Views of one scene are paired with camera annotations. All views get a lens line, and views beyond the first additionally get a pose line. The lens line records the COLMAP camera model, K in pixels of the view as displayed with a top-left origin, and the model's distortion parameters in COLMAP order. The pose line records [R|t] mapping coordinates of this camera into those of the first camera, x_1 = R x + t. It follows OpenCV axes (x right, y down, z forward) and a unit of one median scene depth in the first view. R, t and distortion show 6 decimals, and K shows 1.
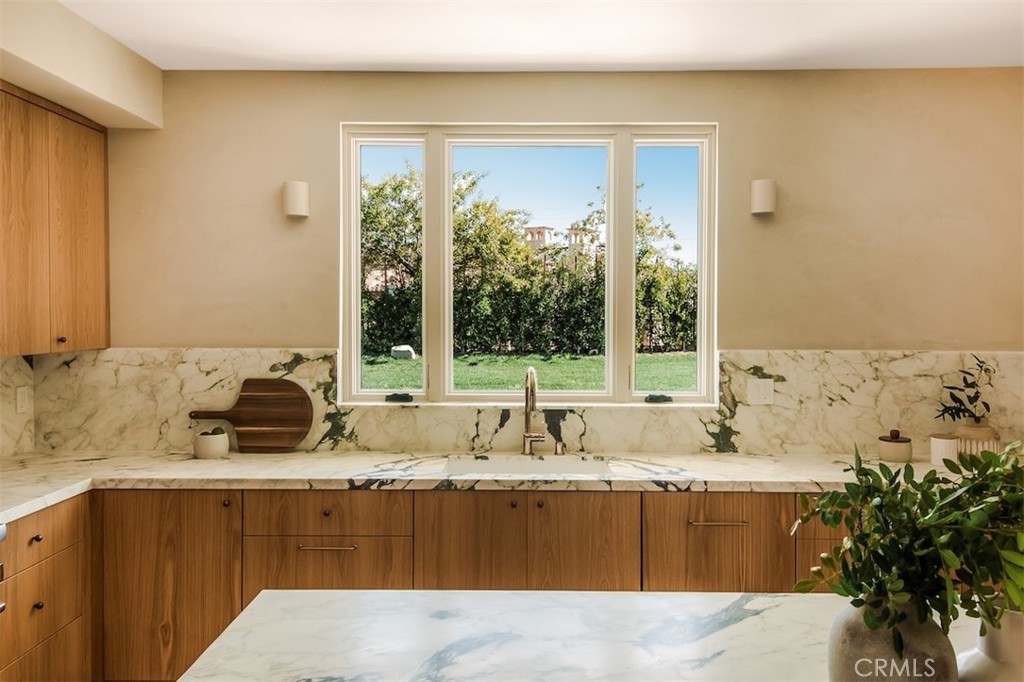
lens RADIAL K [[779.3, 0, 522.4], [0, 779.3, 318.5], [0, 0, 1]] dist [0.027218, -0.004366]
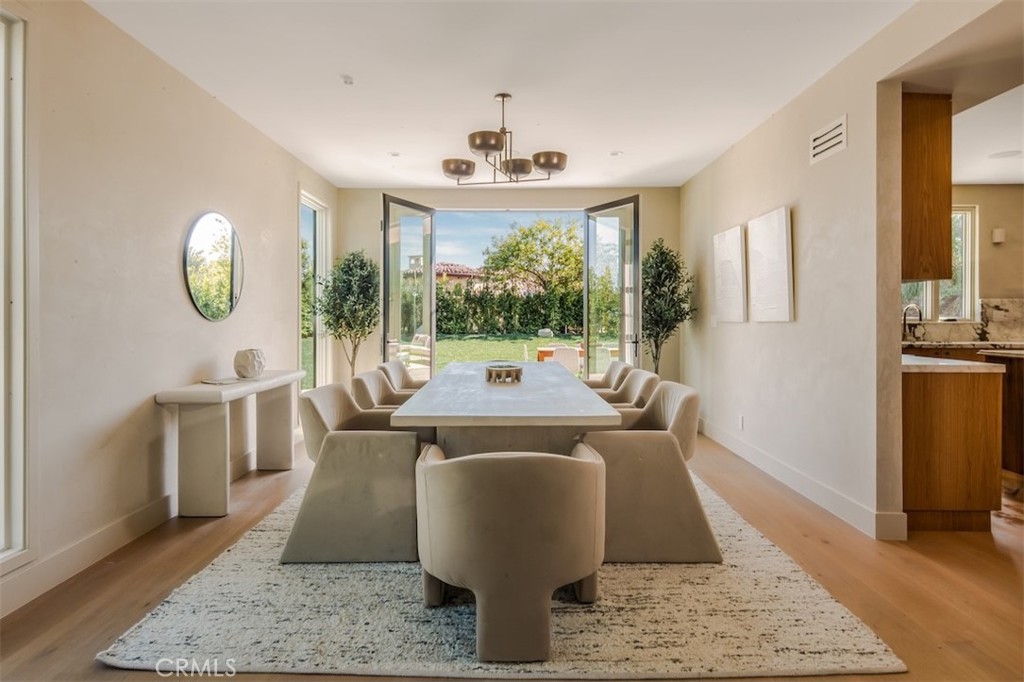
lens RADIAL K [[551.6, 0, 513.9], [0, 551.6, 317.3], [0, 0, 1]] dist [0.006533, -0.000838]
pose [[1.000000, -0.000102, 0.000271, -1.198978], [0.000104, 0.999958, -0.009212, 0.113285], [-0.000270, 0.009212, 0.999958, -0.718447]]
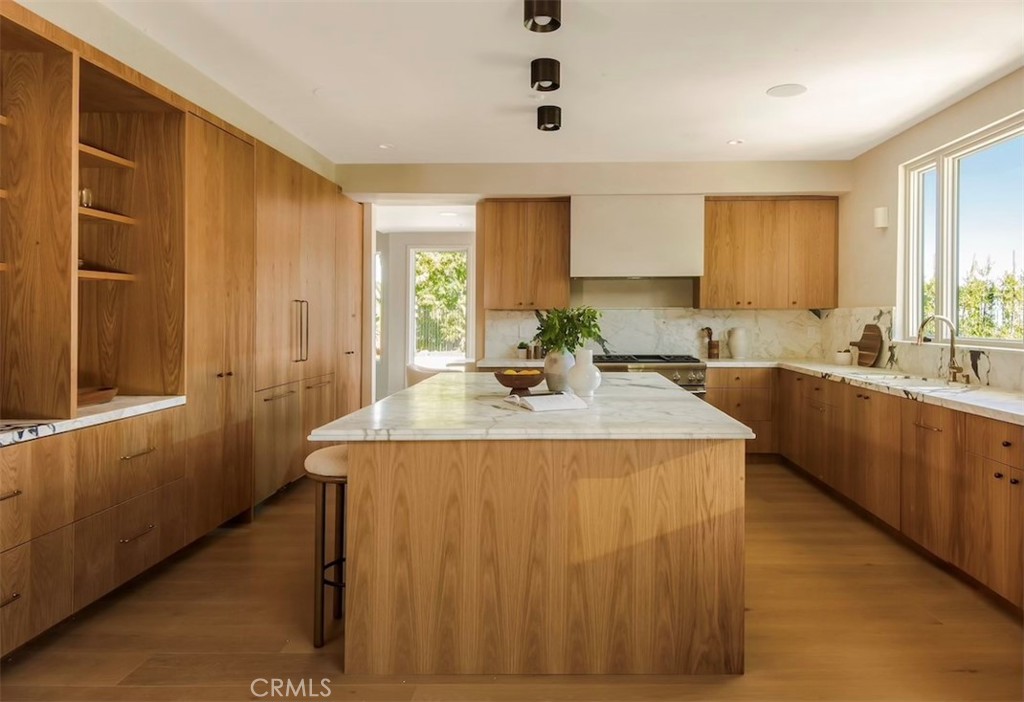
lens RADIAL K [[677.2, 0, 553.0], [0, 677.2, 325.5], [0, 0, 1]] dist [0.042226, -0.012728]
pose [[-0.011300, 0.010122, -0.999885, 1.189717], [-0.007585, 0.999919, 0.010208, 0.069068], [0.999907, 0.007700, -0.011222, 0.313625]]
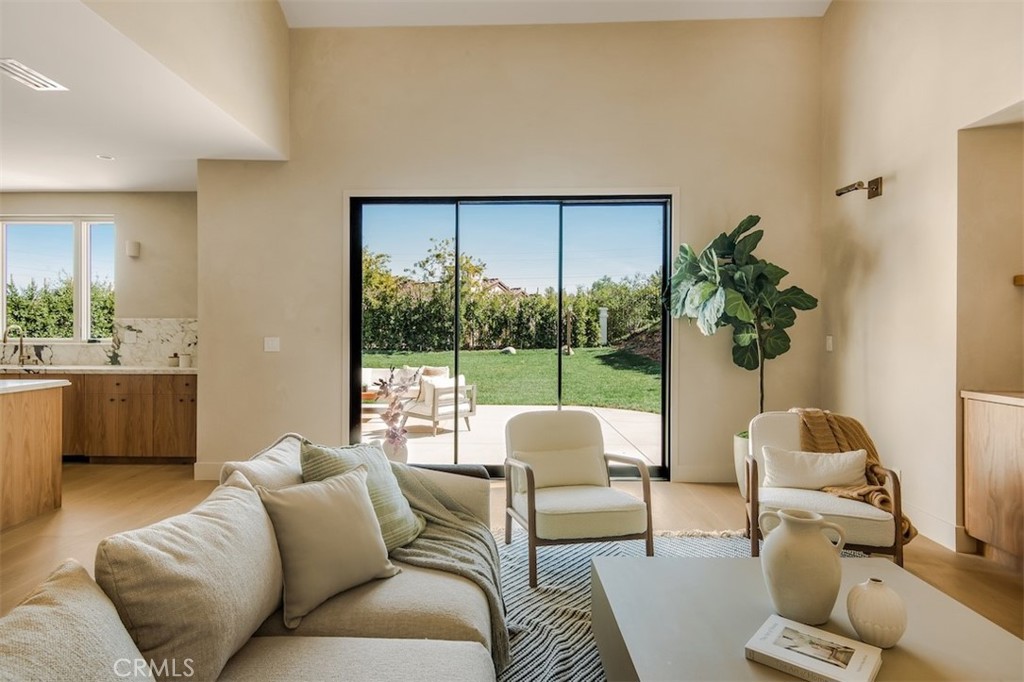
lens RADIAL K [[594.6, 0, 504.5], [0, 594.6, 323.7], [0, 0, 1]] dist [0.029699, -0.015329]
pose [[0.999544, 0.000745, -0.030179, 1.404098], [-0.001386, 0.999774, -0.021221, 0.090166], [0.030157, 0.021253, 0.999319, -0.653308]]
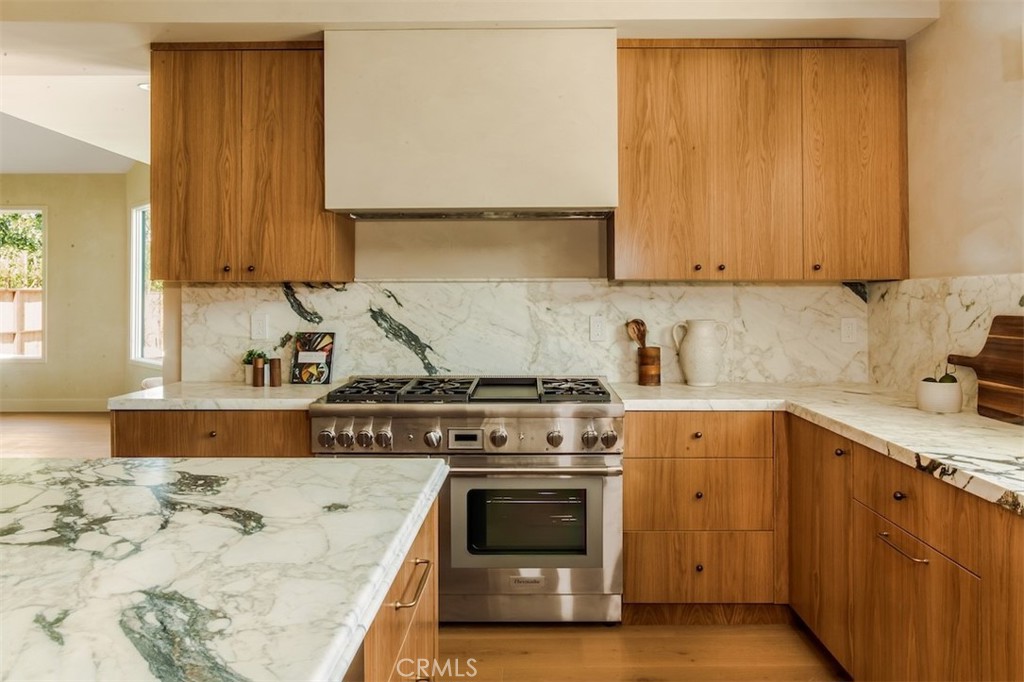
lens RADIAL K [[754.6, 0, 531.1], [0, 754.6, 277.5], [0, 0, 1]] dist [0.003897, 0.014851]
pose [[0.005224, -0.032673, -0.999452, 0.350223], [-0.007898, 0.999434, -0.032713, 0.067990], [0.999955, 0.008065, 0.004963, 0.563293]]
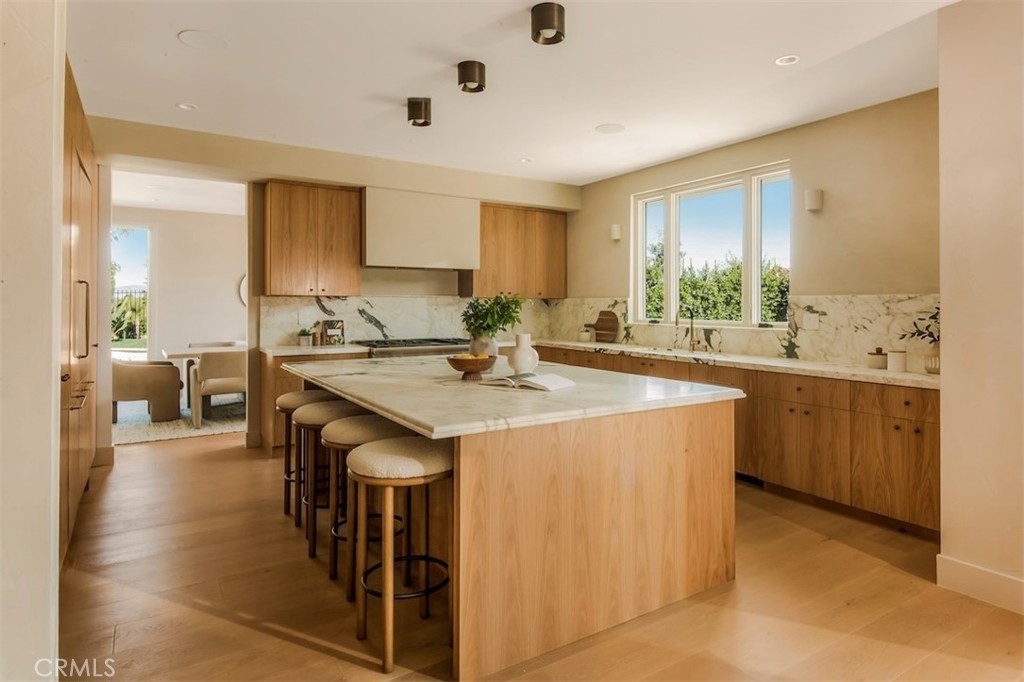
lens RADIAL K [[594.6, 0, 521.3], [0, 594.6, 309.8], [0, 0, 1]] dist [0.029699, -0.015329]
pose [[0.542049, 0.006033, -0.840325, 1.009609], [-0.009960, 0.999950, 0.000754, 0.074593], [0.840288, 0.007961, 0.542082, -0.160738]]
